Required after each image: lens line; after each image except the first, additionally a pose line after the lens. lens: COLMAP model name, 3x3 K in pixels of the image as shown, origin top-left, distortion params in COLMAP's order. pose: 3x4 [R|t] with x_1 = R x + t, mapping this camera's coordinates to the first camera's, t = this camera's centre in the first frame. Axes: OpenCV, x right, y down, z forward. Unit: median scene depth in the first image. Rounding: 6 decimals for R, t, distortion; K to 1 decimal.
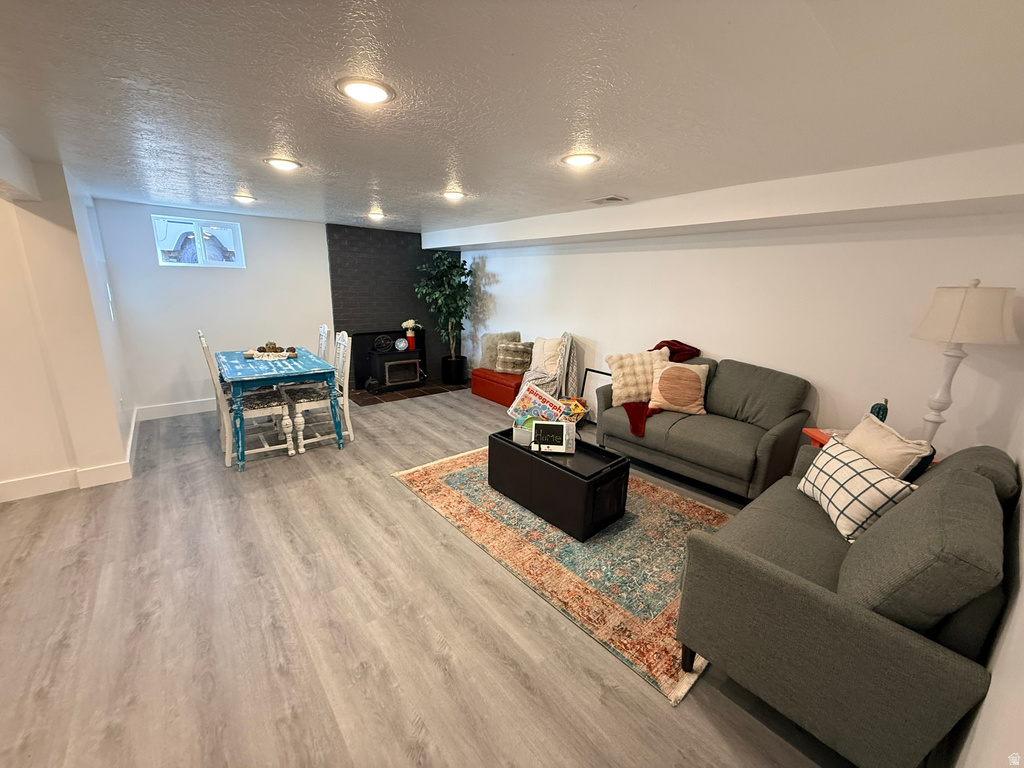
lens RADIAL K [[408.2, 0, 509.2], [0, 408.2, 382.7], [0, 0, 1]] dist [0.000769, 0.000024]
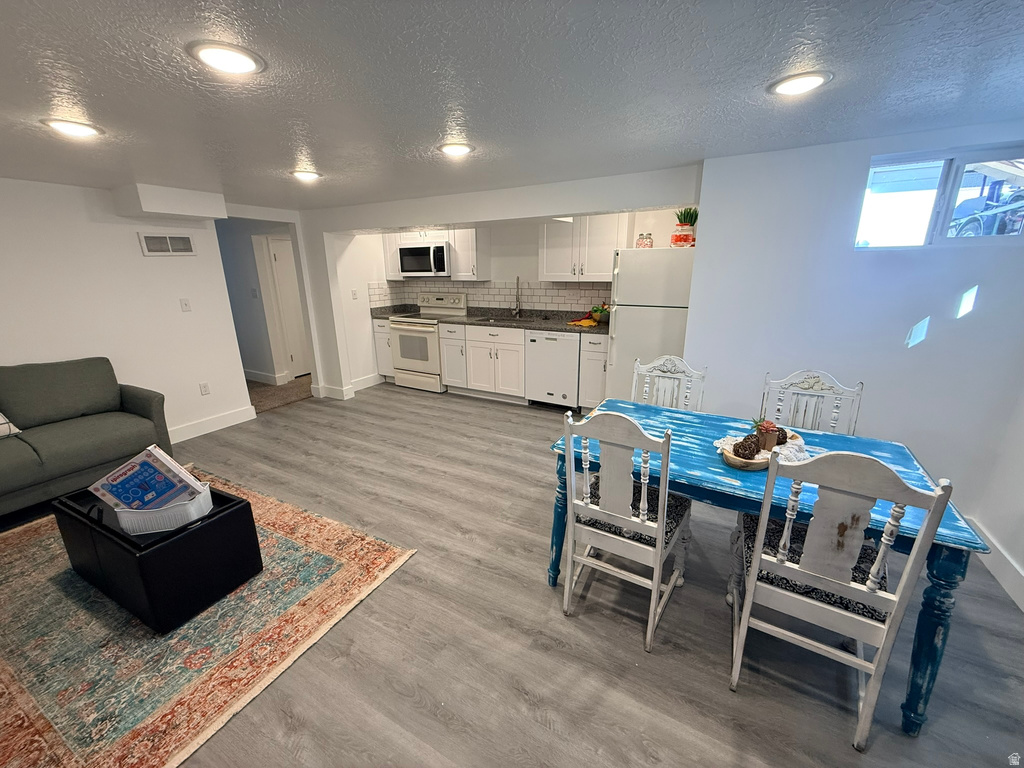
lens RADIAL K [[408.2, 0, 509.2], [0, 408.2, 382.7], [0, 0, 1]] dist [0.000769, 0.000024]
pose [[-0.932112, 0.082079, -0.352746, -0.229371], [-0.100771, 0.876741, 0.470287, -0.409264], [0.347867, 0.473907, -0.808950, 1.611293]]
